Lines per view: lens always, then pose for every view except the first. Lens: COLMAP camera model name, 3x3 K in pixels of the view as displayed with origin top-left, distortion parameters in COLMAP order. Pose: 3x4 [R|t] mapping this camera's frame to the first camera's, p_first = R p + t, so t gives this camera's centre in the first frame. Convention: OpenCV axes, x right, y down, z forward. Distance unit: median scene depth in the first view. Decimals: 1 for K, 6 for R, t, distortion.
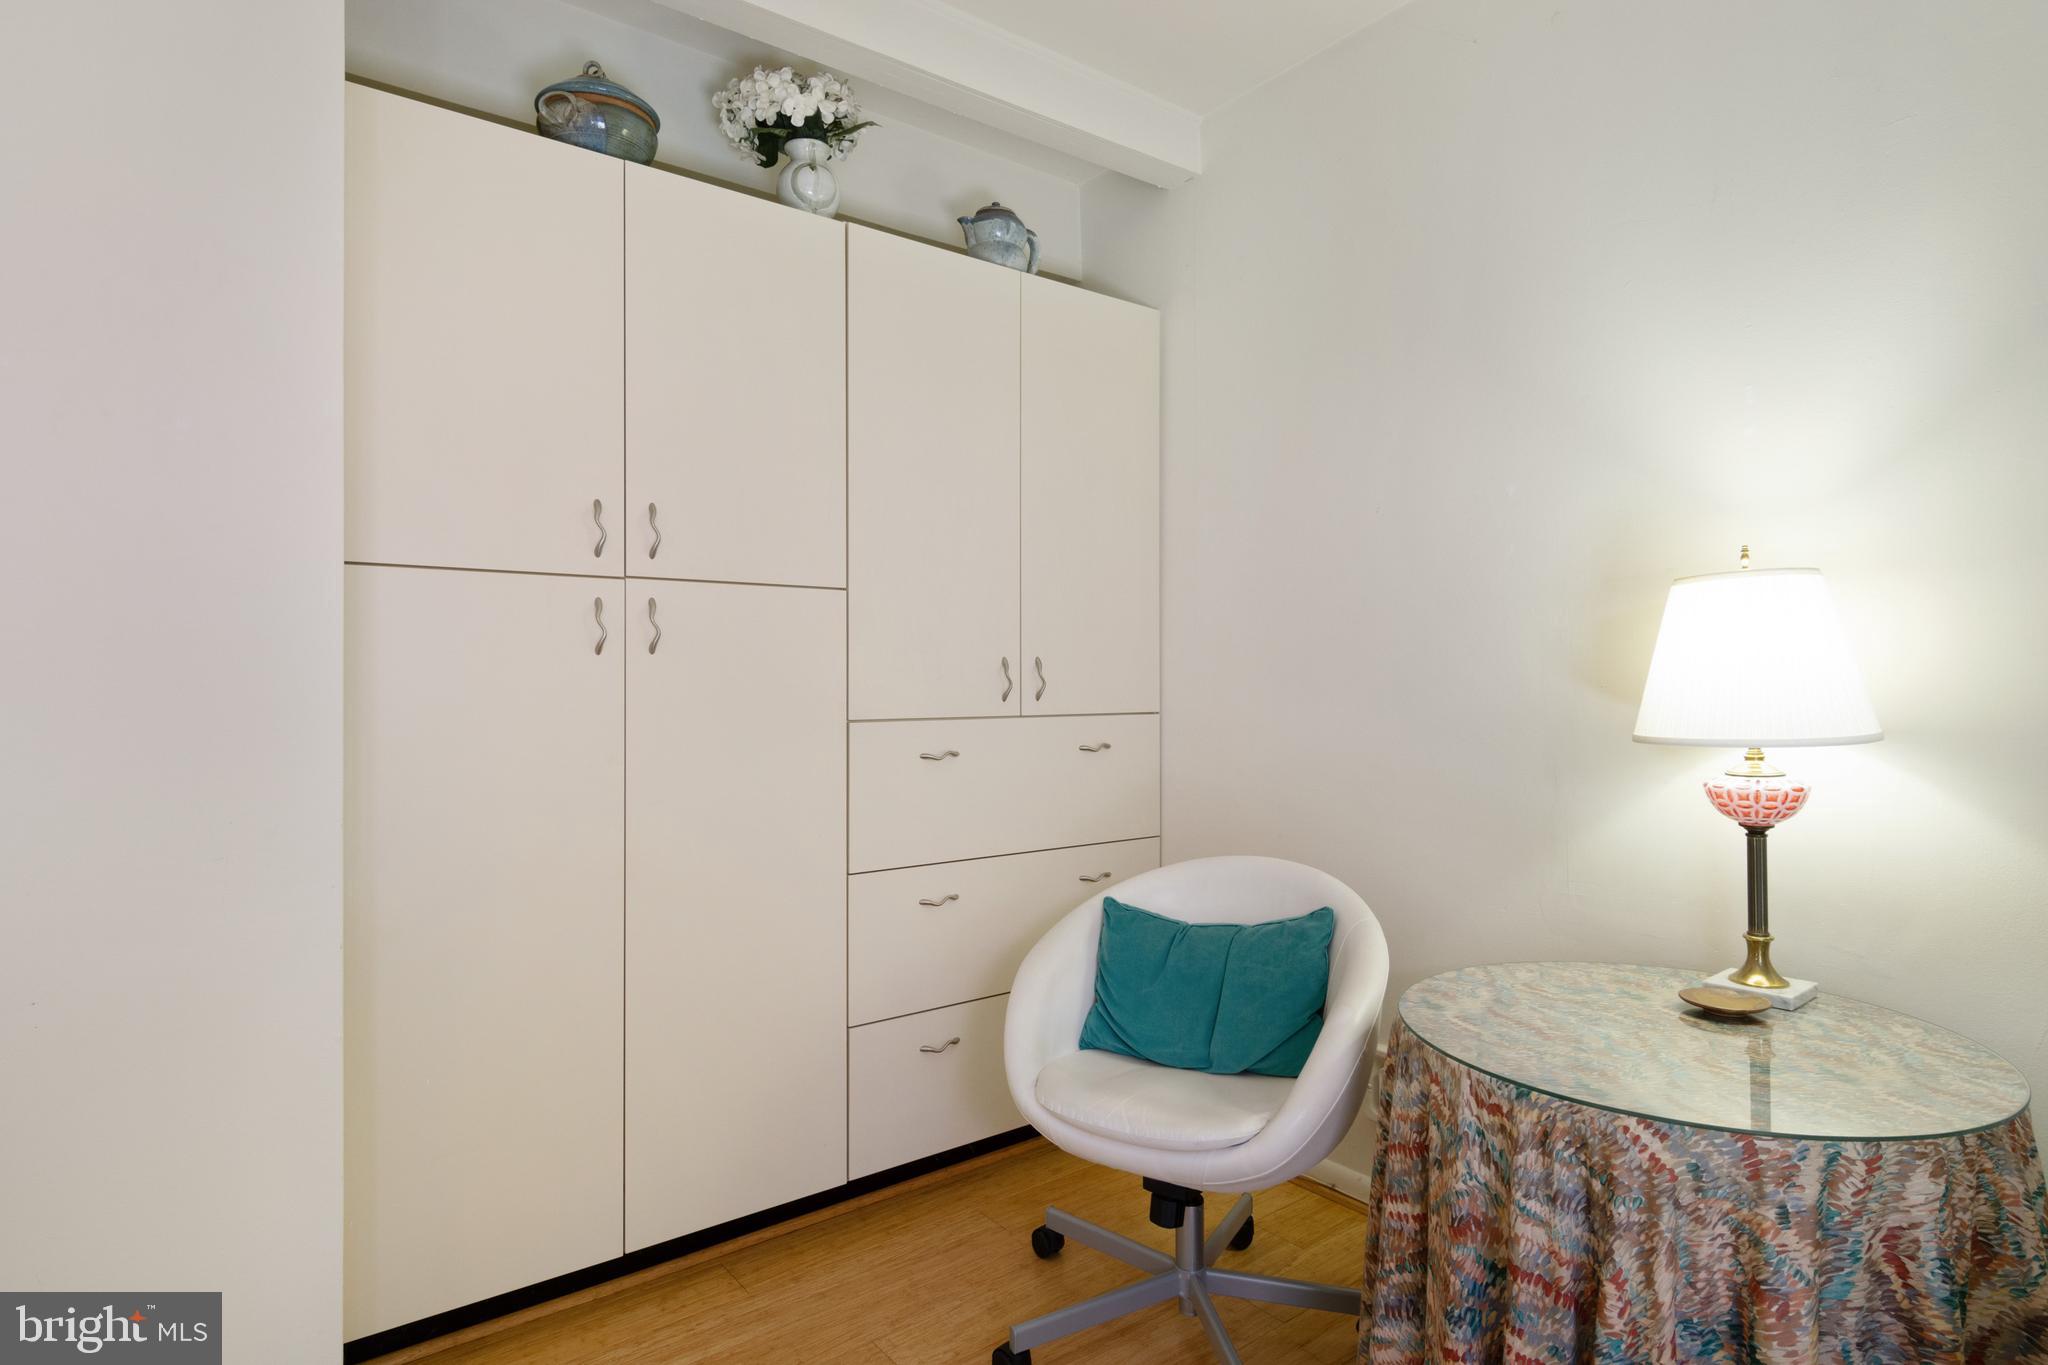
lens RADIAL K [[1105.3, 0, 1018.5], [0, 1105.3, 675.9], [0, 0, 1]] dist [0.003834, -0.009207]
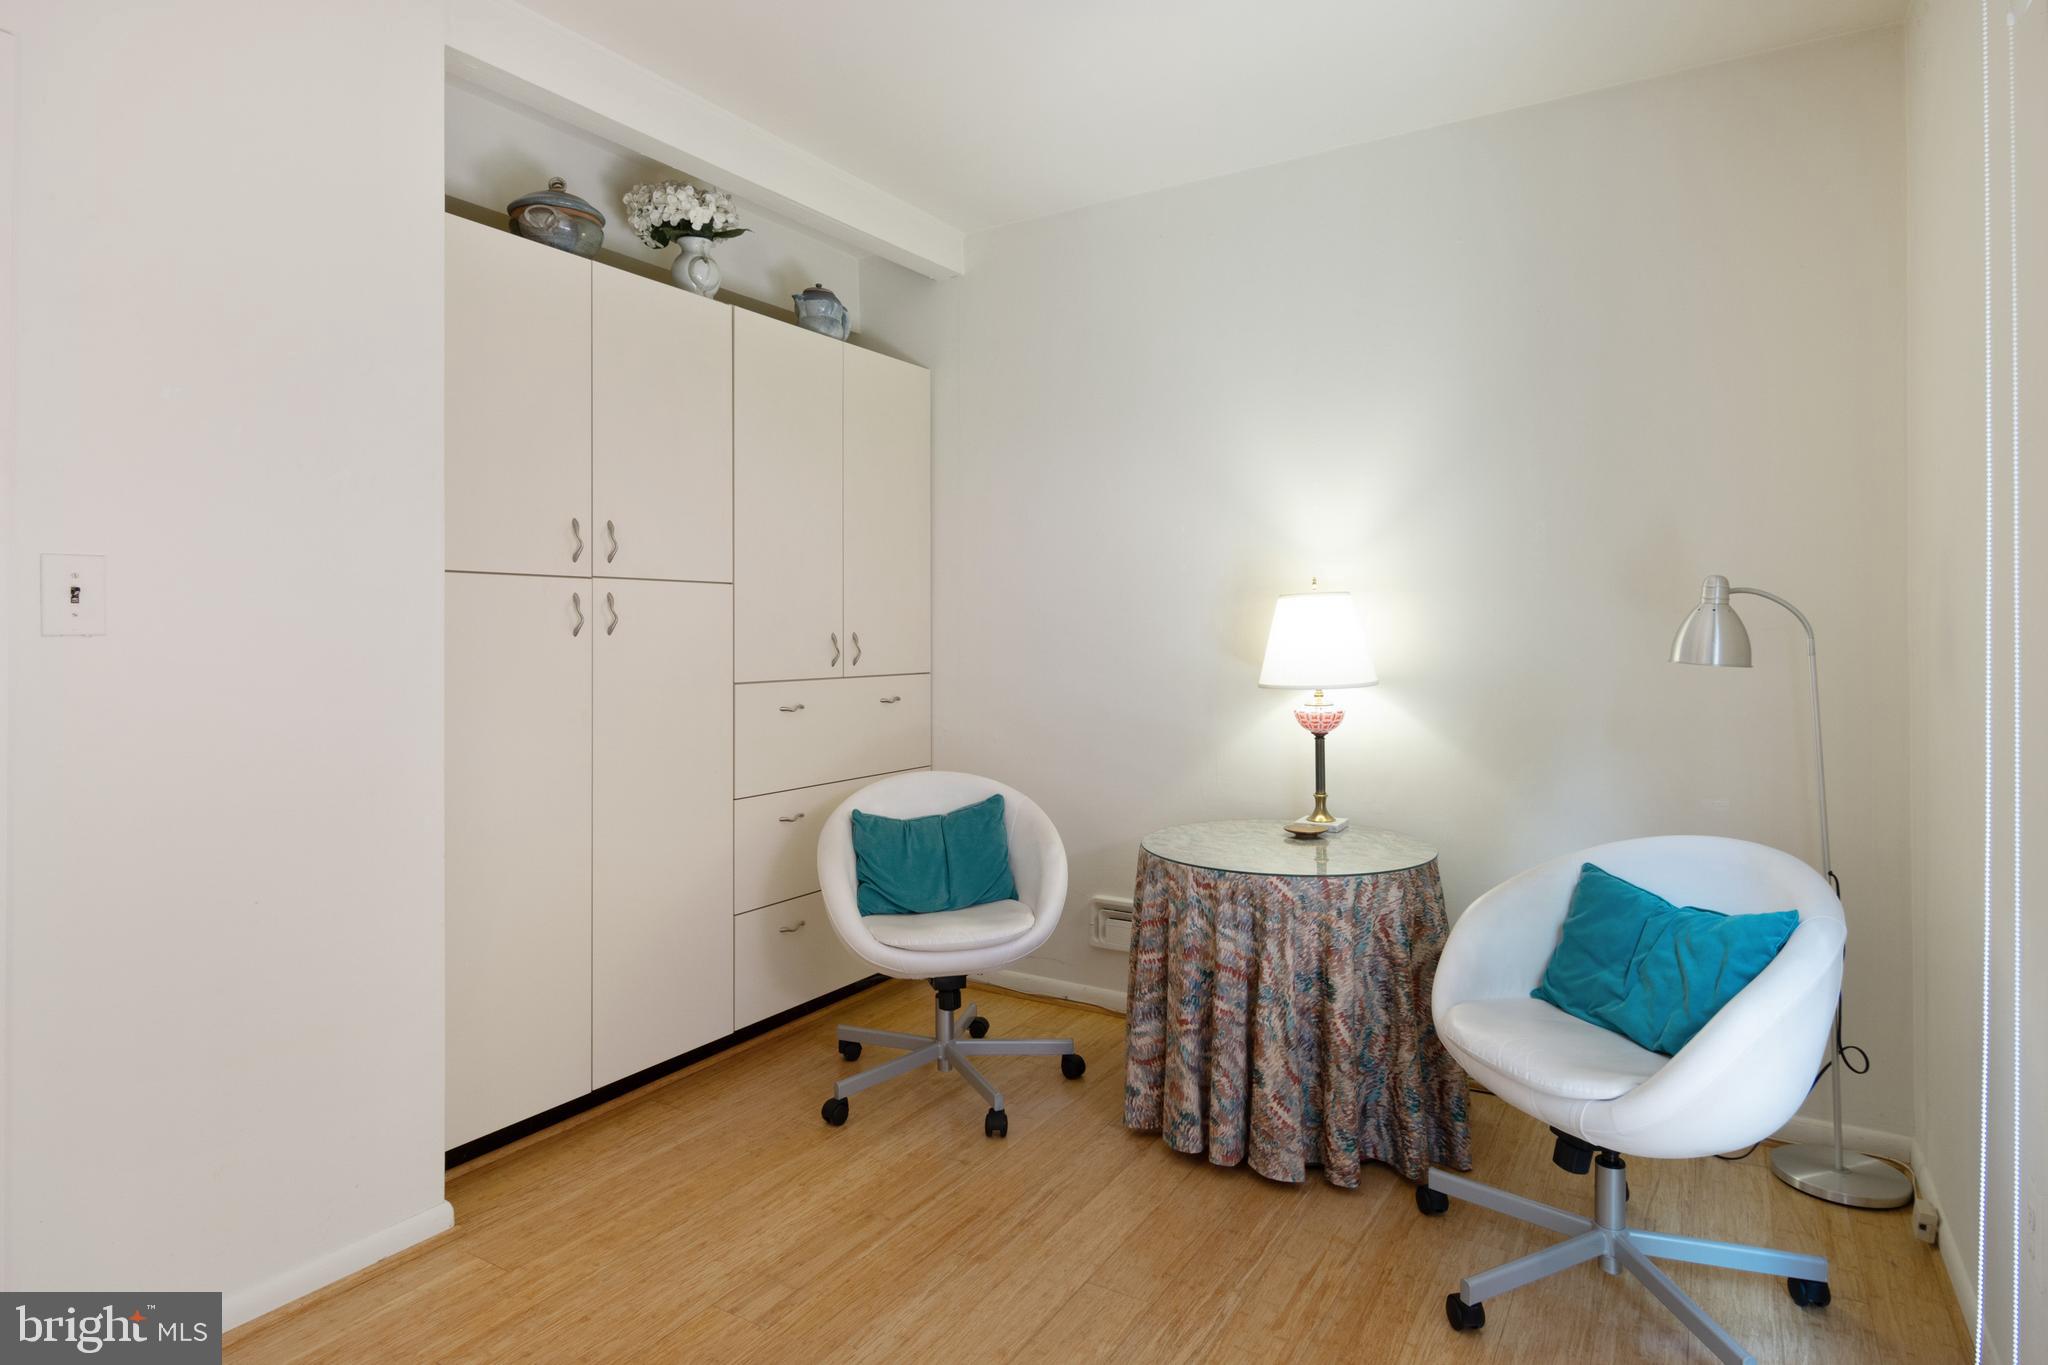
lens RADIAL K [[1137.2, 0, 1034.3], [0, 1137.2, 630.6], [0, 0, 1]] dist [0.000152, -0.001410]
pose [[0.931372, -0.000318, 0.364069, -0.531092], [-0.000265, 0.999999, 0.001551, -0.041436], [-0.364069, -0.001540, 0.931371, -0.671152]]
